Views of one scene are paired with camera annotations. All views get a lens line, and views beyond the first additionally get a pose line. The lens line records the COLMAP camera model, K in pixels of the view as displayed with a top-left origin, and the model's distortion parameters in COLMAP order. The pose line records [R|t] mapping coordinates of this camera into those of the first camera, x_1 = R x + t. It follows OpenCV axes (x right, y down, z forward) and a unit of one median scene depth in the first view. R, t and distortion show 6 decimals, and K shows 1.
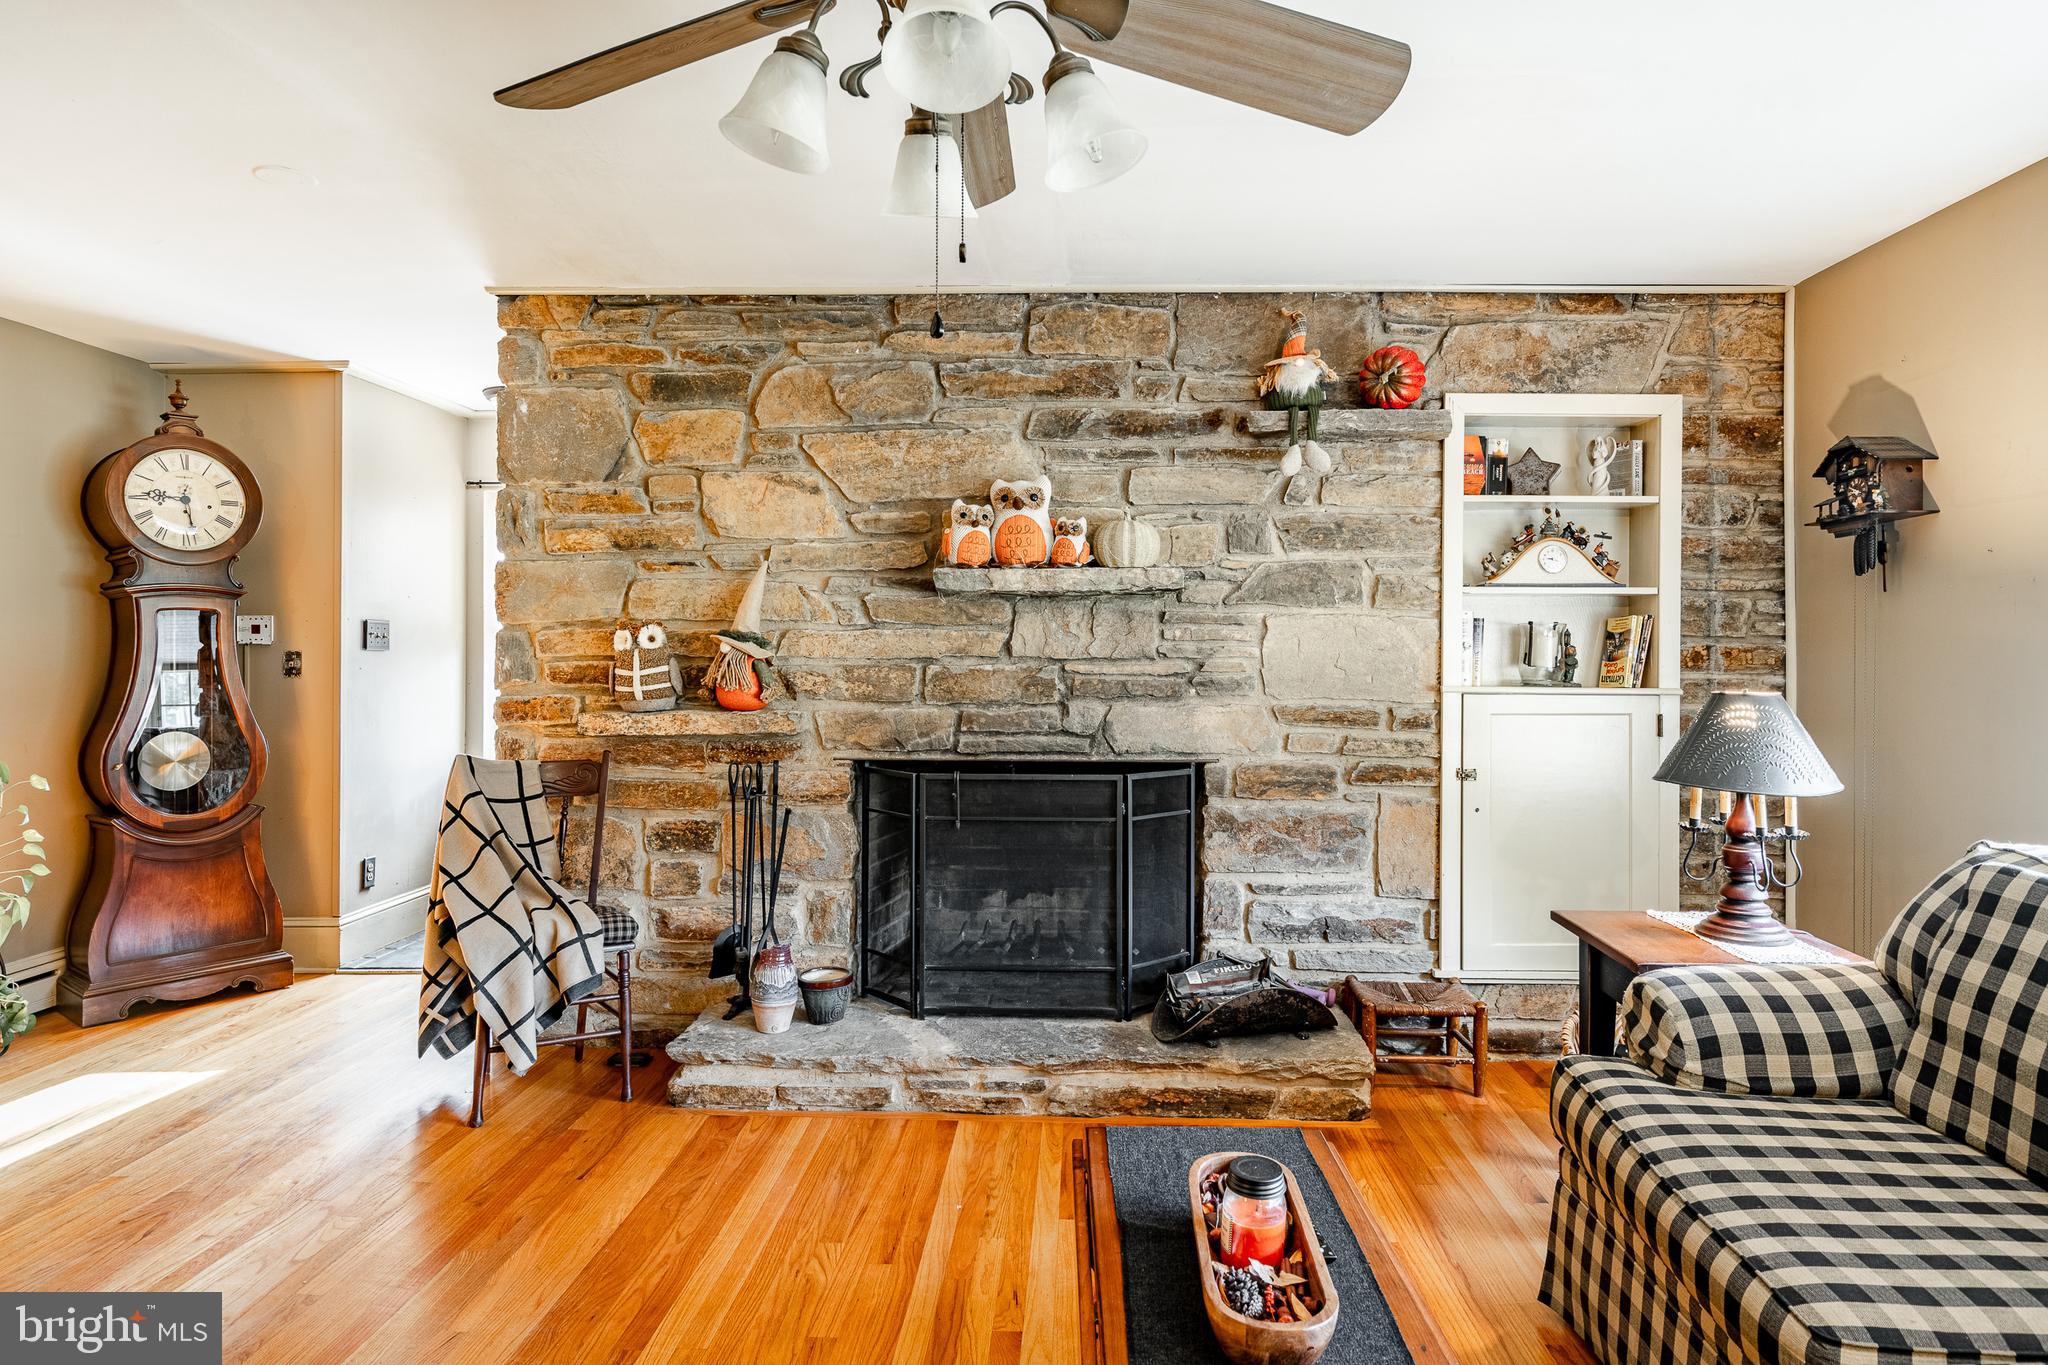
lens RADIAL K [[1189.2, 0, 1045.5], [0, 1189.2, 636.7], [0, 0, 1]] dist [0.001994, 0.000082]
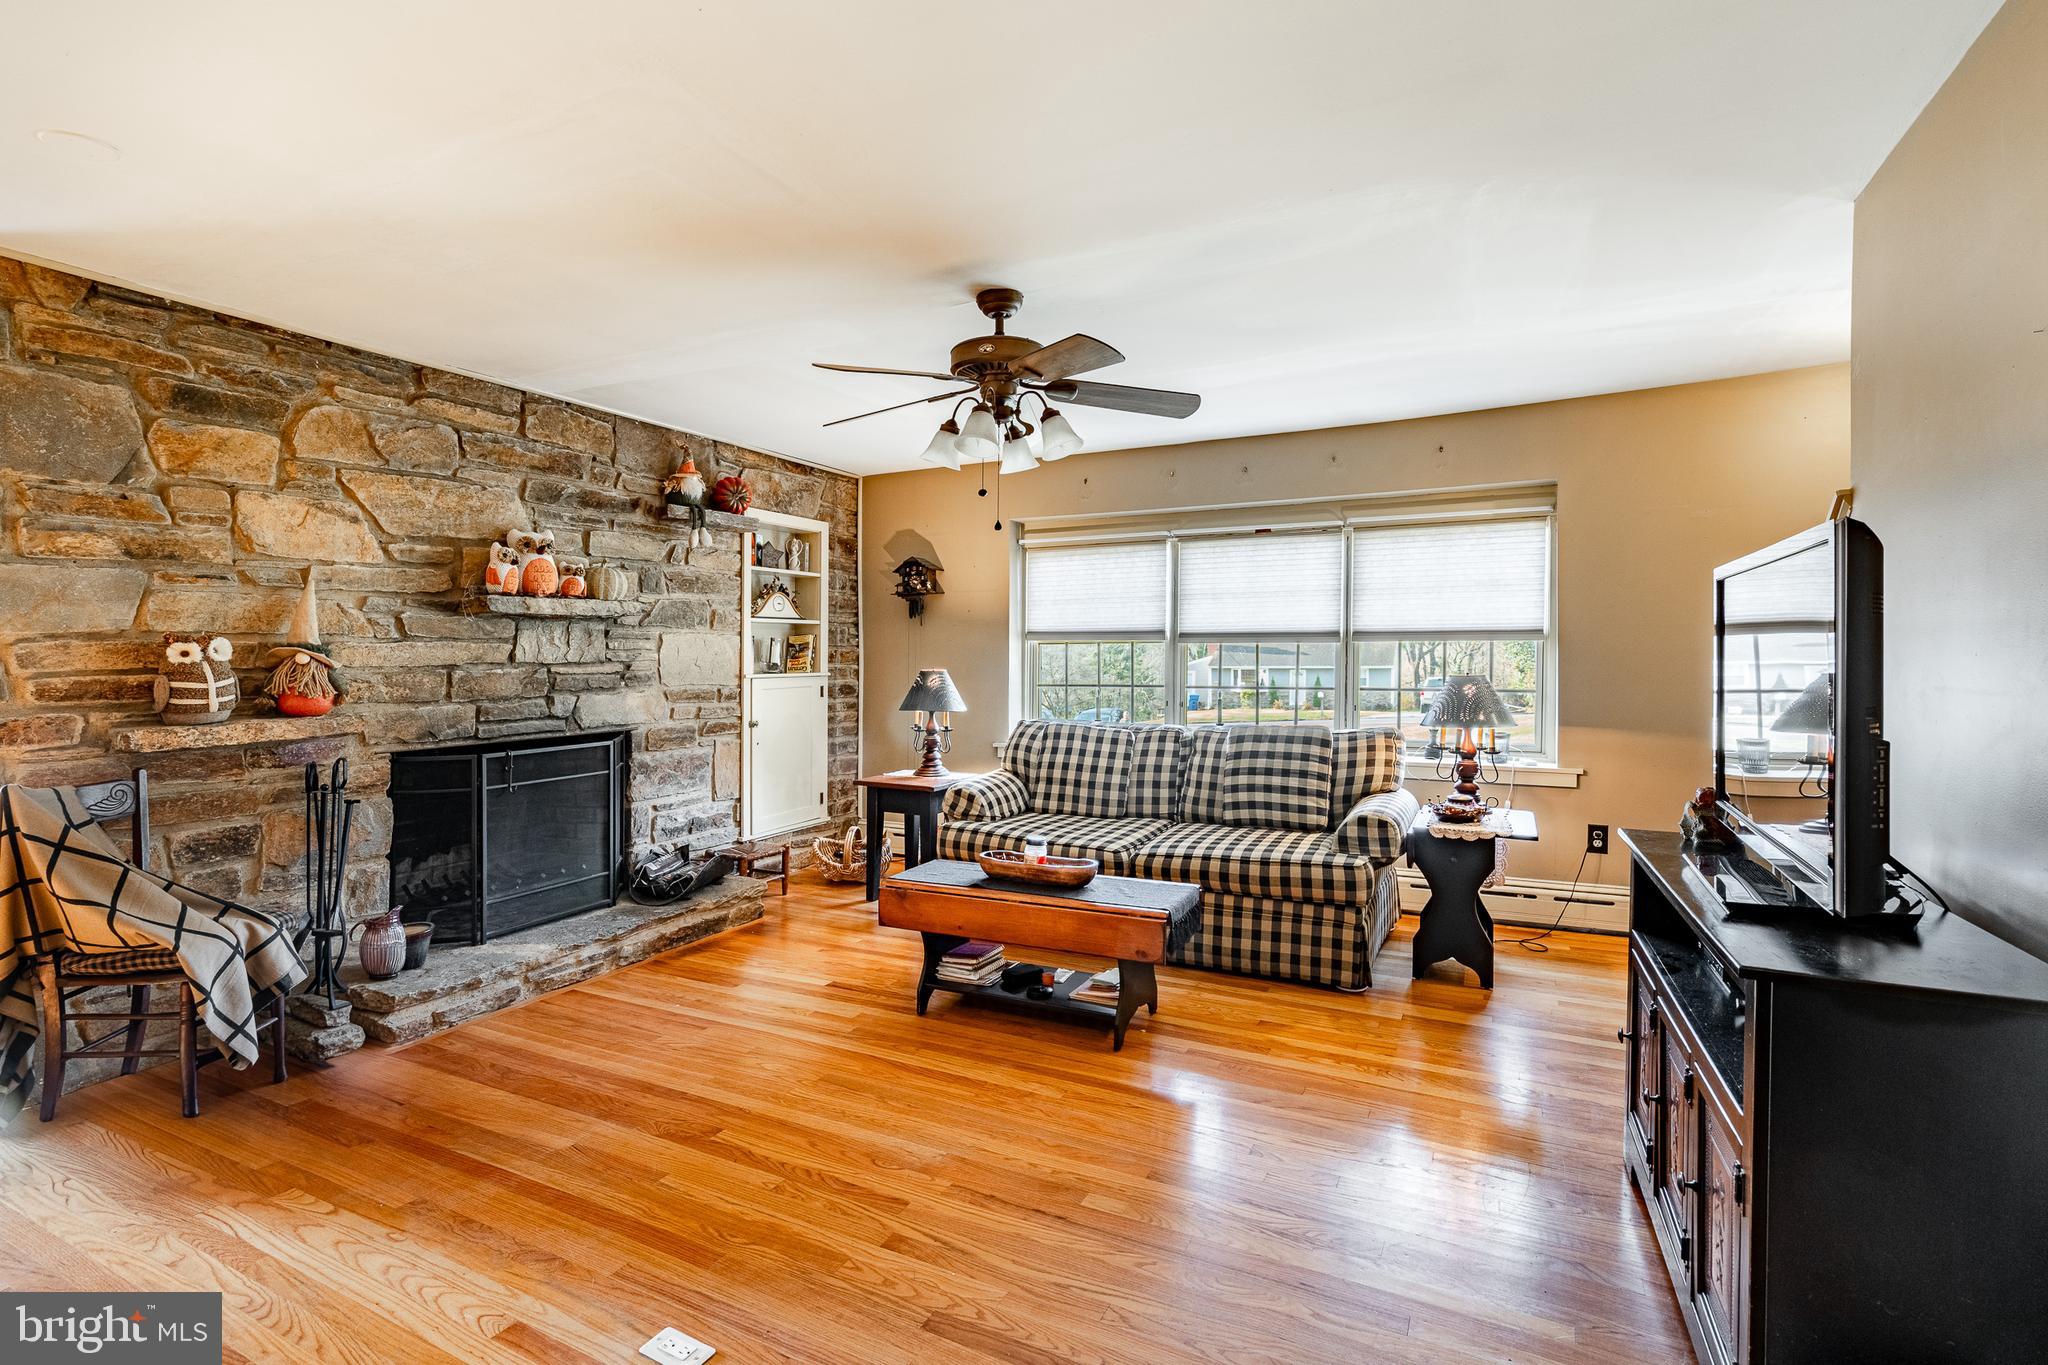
lens RADIAL K [[958.4, 0, 1019.5], [0, 958.4, 673.2], [0, 0, 1]] dist [0.000658, 0.000170]
pose [[0.434767, -0.028632, 0.900088, -0.749106], [0.003404, 0.999540, 0.030151, -0.001873], [-0.900537, -0.010045, 0.434664, 0.025270]]
